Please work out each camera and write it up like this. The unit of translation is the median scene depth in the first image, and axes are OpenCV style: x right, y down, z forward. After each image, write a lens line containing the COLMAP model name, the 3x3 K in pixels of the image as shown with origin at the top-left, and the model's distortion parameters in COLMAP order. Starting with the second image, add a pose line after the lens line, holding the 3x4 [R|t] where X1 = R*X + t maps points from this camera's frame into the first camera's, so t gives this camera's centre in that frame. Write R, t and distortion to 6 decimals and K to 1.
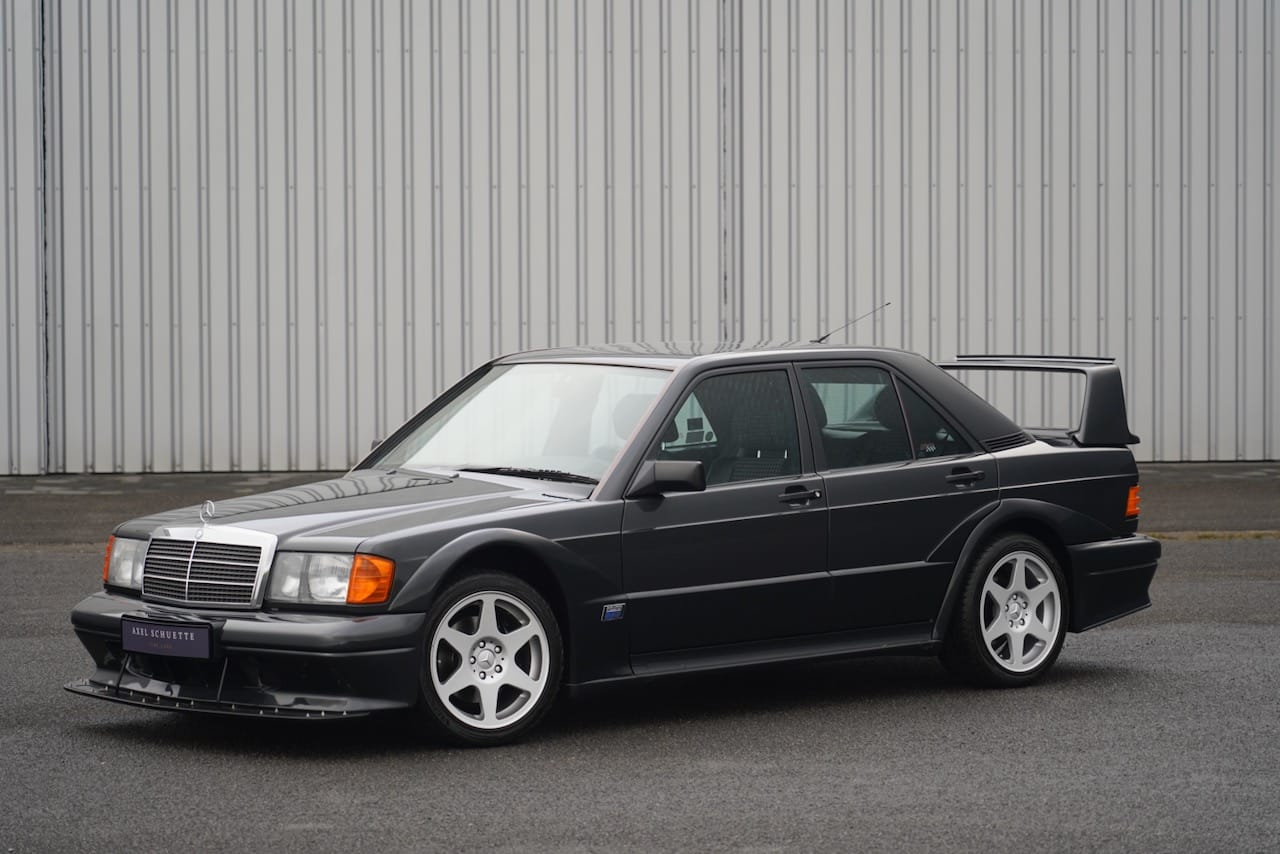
lens RADIAL K [[3892.1, 0, 640.4], [0, 3892.1, 426.1], [0, 0, 1]] dist [0.076251, 0.000000]
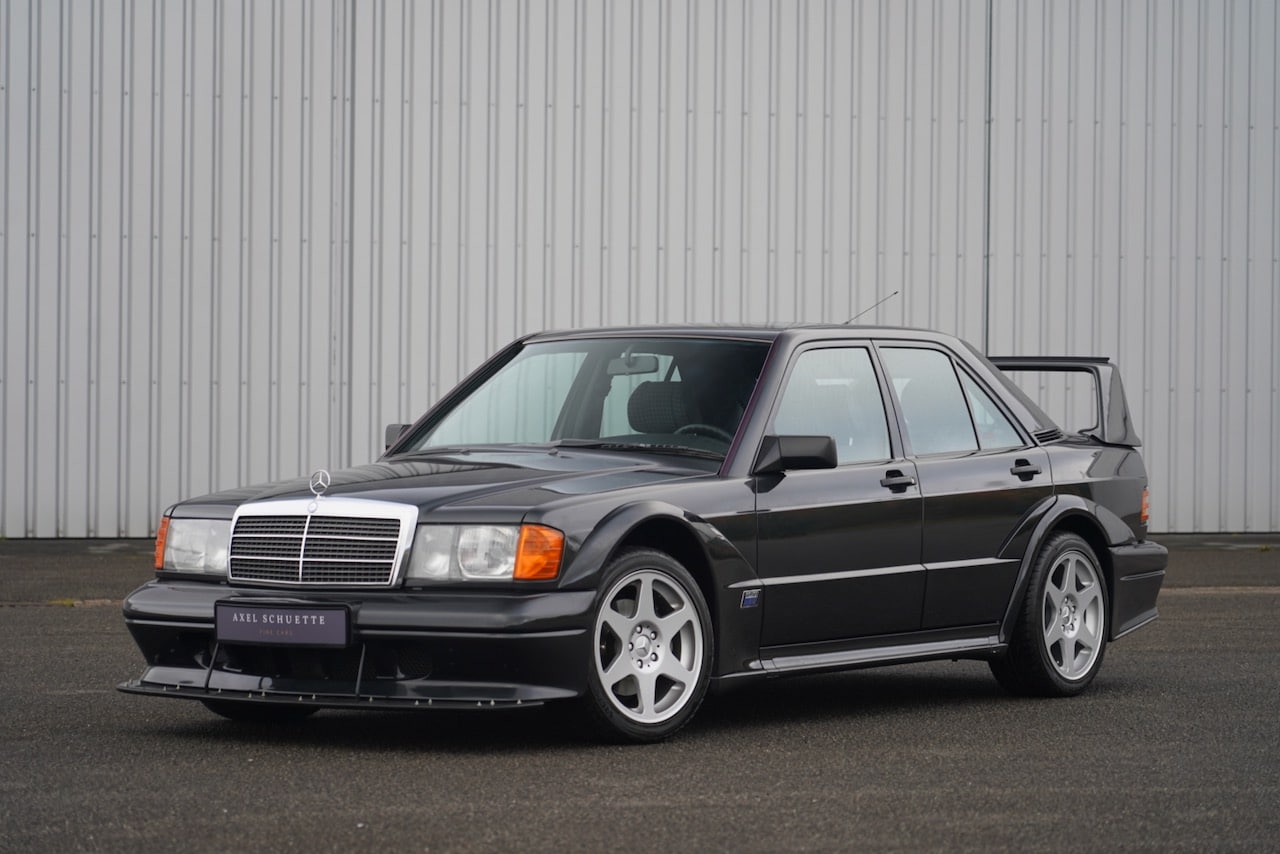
lens RADIAL K [[3892.1, 0, 640.0], [0, 3892.1, 428.7], [0, 0, 1]] dist [0.076251, 0.000000]
pose [[0.975511, 0.010882, 0.219681, -0.237473], [-0.002214, 0.999210, -0.039668, 0.045150], [-0.219940, 0.038210, 0.974765, 0.119439]]
